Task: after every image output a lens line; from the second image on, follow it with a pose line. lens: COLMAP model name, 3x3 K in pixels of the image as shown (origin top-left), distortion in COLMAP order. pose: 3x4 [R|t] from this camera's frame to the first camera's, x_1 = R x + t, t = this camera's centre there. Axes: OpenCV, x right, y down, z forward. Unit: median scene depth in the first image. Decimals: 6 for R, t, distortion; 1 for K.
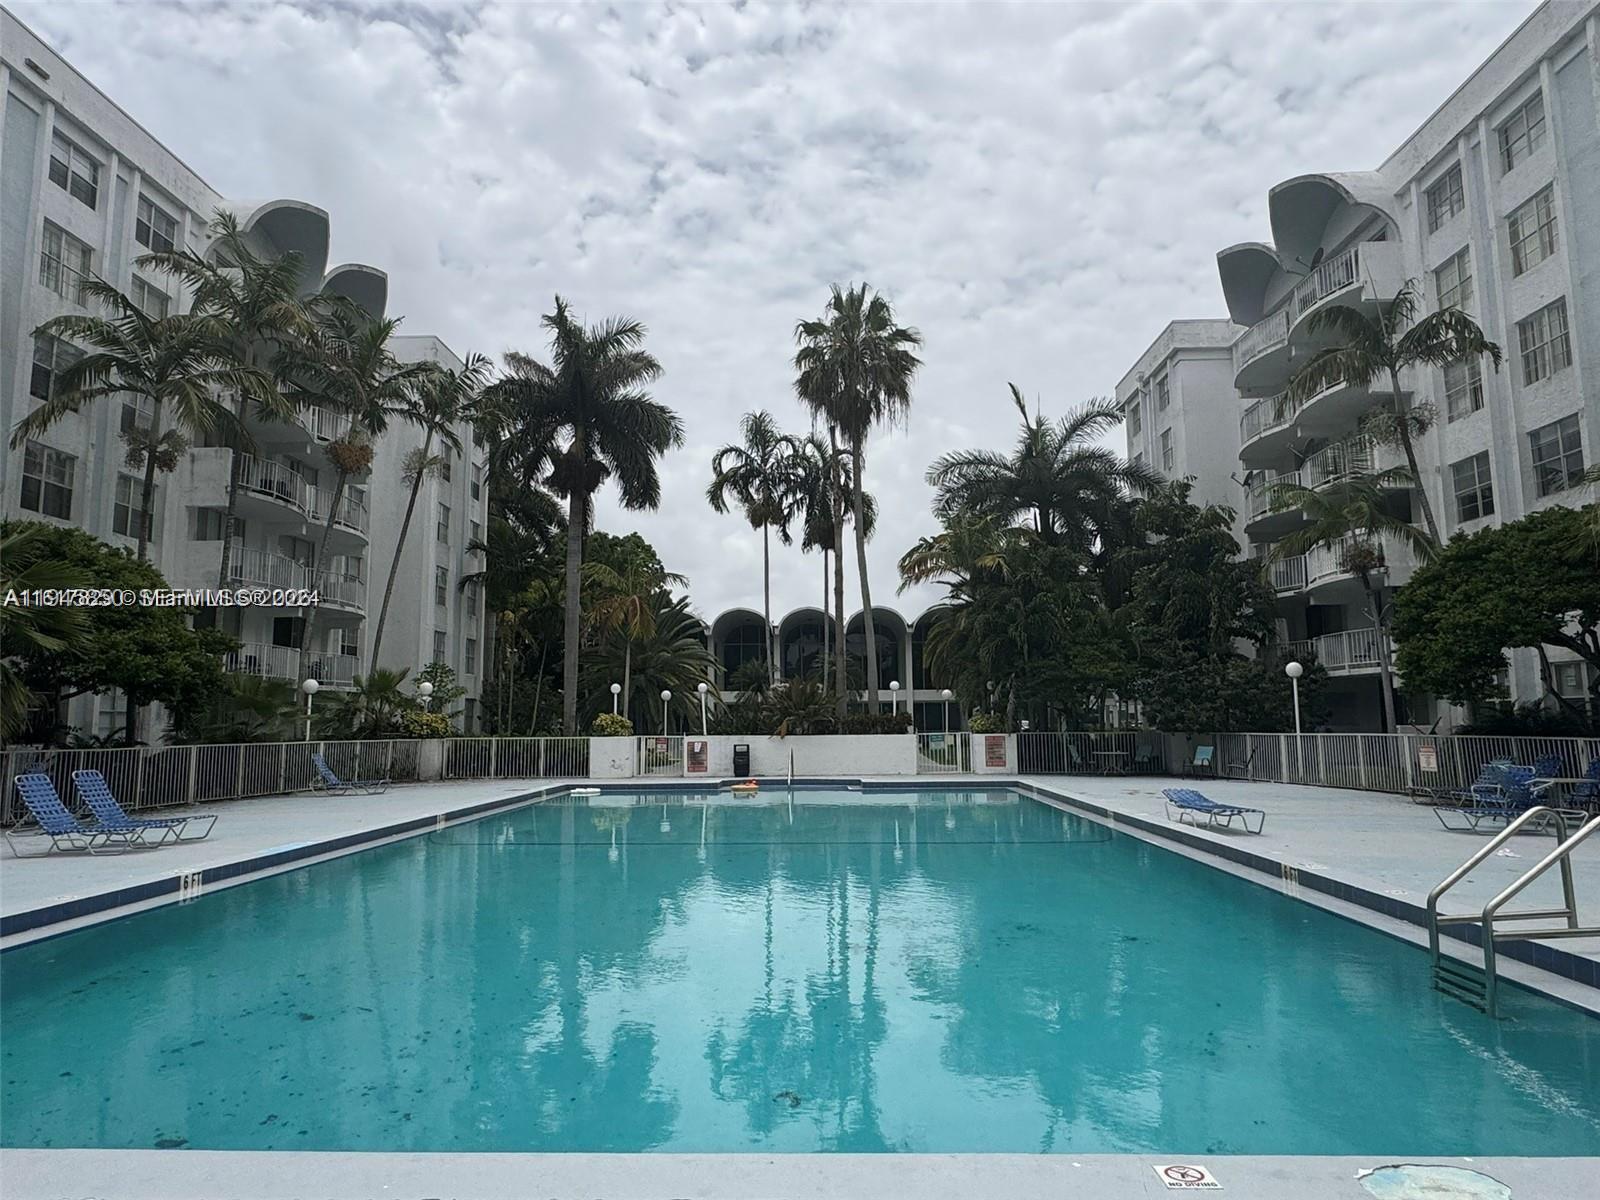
lens RADIAL K [[995.3, 0, 799.7], [0, 995.3, 597.5], [0, 0, 1]] dist [-0.004268, -0.002364]
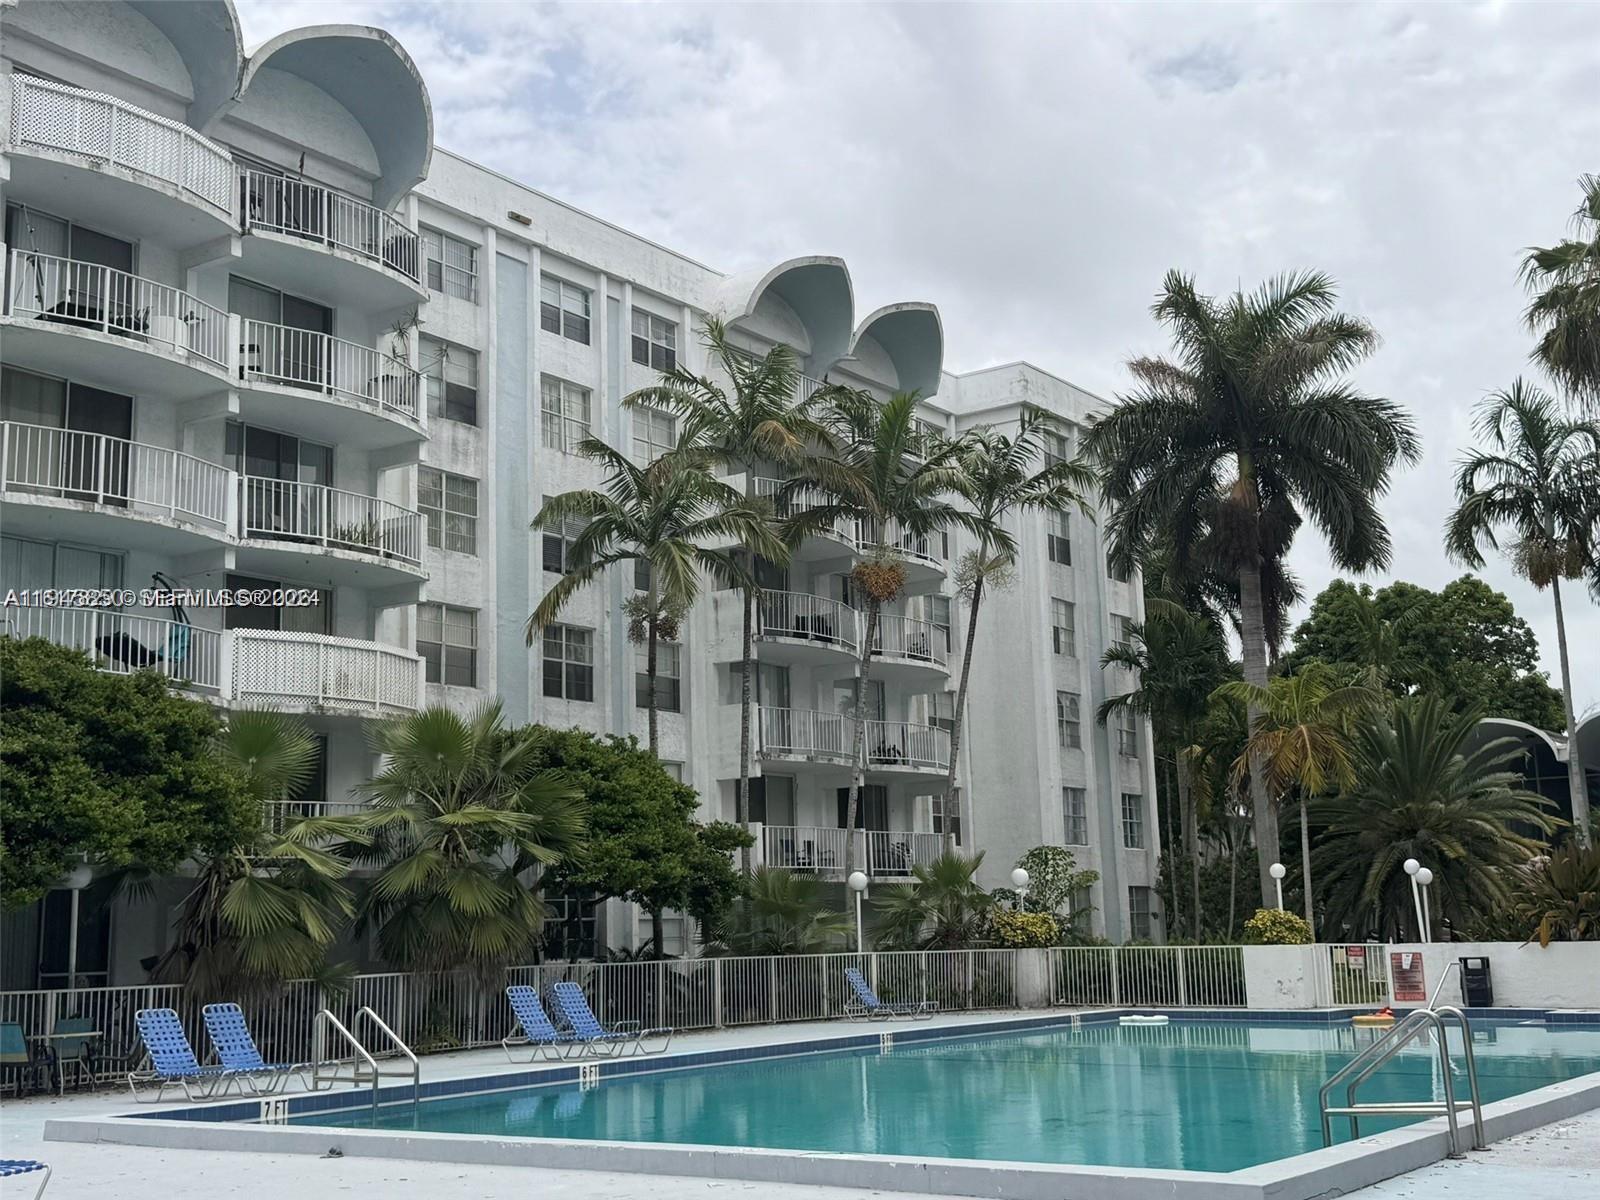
lens RADIAL K [[1861.4, 0, 799.5], [0, 1861.4, 599.4], [0, 0, 1]] dist [0.086803, 0.000000]
pose [[0.827692, -0.110130, -0.550271, 0.290673], [0.086575, 0.993874, -0.068691, -0.033002], [0.554465, 0.009215, 0.832156, -0.239241]]
